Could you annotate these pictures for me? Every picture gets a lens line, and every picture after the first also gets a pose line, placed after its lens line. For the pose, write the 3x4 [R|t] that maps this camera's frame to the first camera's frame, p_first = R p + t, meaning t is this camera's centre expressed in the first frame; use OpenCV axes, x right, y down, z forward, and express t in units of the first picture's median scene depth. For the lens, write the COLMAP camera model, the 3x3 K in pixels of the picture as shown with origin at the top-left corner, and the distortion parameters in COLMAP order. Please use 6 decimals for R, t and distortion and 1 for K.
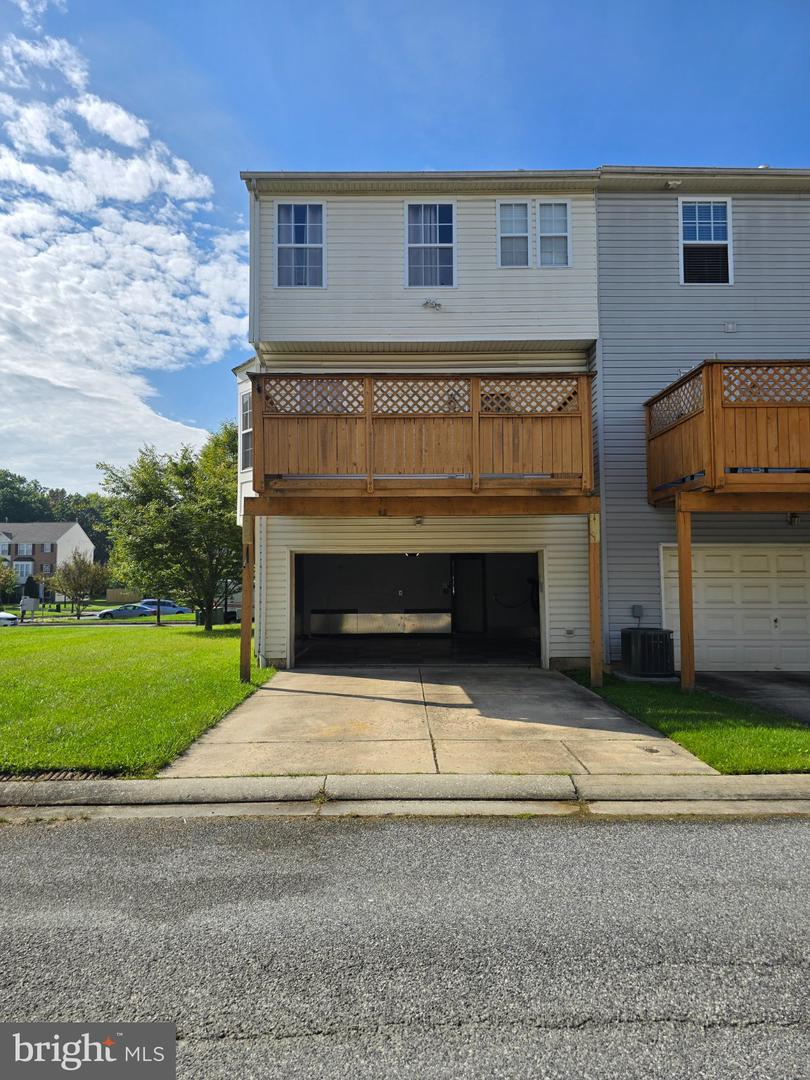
lens RADIAL K [[728.6, 0, 397.9], [0, 728.6, 537.2], [0, 0, 1]] dist [0.075631, -0.010602]
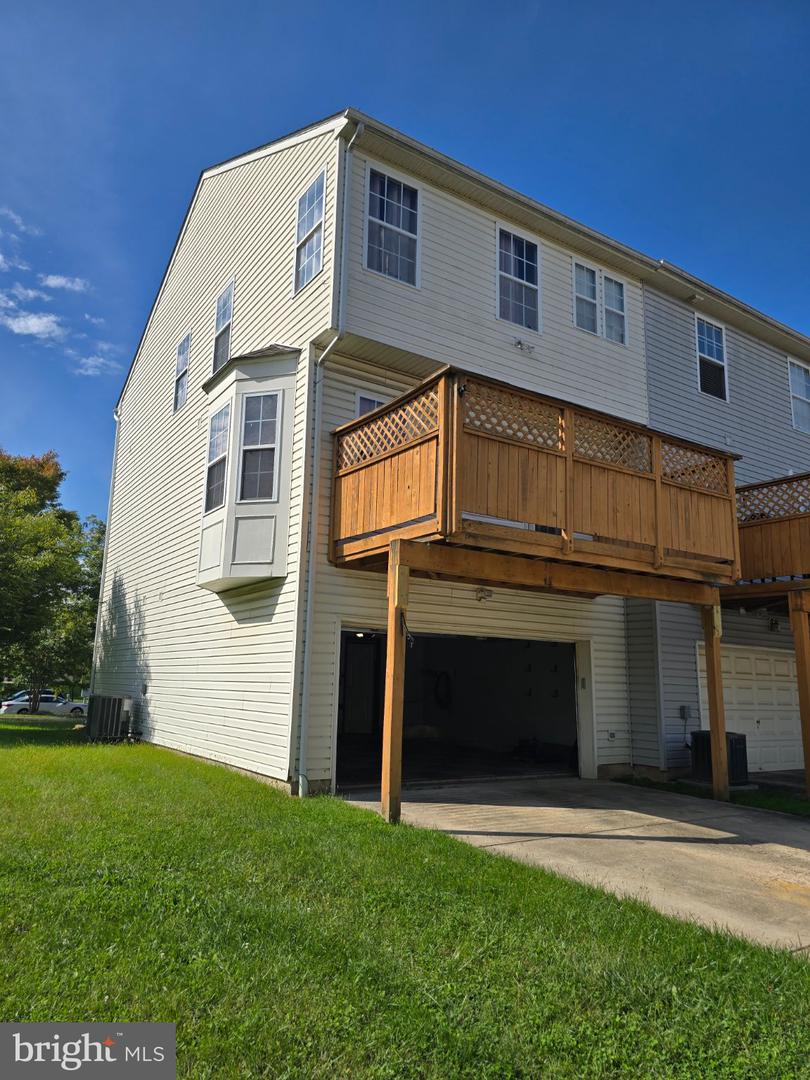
lens RADIAL K [[728.6, 0, 404.0], [0, 728.6, 541.3], [0, 0, 1]] dist [0.075631, -0.010602]
pose [[0.843587, 0.125605, 0.522096, -0.483438], [-0.064704, 0.988951, -0.133374, 0.032605], [-0.533080, 0.078731, 0.842394, 0.364169]]
